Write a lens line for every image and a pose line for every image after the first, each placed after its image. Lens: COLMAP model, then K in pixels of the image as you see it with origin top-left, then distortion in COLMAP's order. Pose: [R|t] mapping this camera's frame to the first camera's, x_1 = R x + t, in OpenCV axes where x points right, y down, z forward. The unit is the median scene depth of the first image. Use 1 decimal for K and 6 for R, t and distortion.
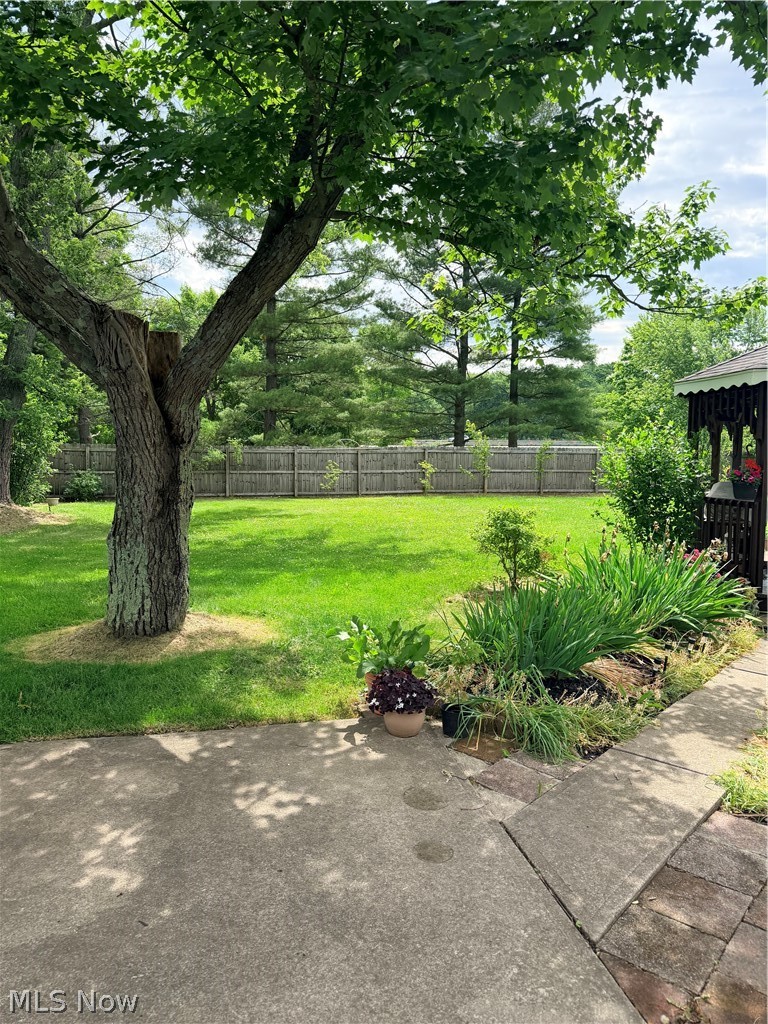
lens RADIAL K [[708.4, 0, 384.5], [0, 708.4, 521.1], [0, 0, 1]] dist [0.052883, -0.060275]
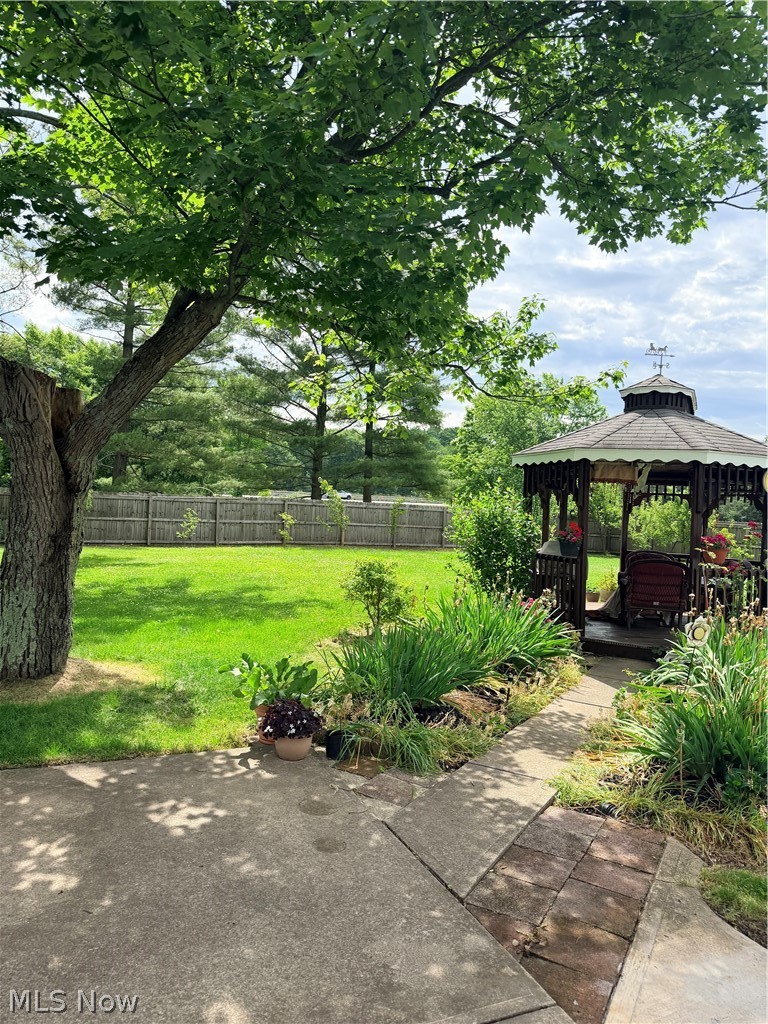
lens RADIAL K [[708.4, 0, 383.7], [0, 708.4, 511.9], [0, 0, 1]] dist [0.052883, -0.060275]
pose [[0.977997, 0.031869, 0.206172, -0.062025], [-0.013877, 0.996012, -0.088136, 0.007645], [-0.208158, 0.083336, 0.974539, -0.131137]]
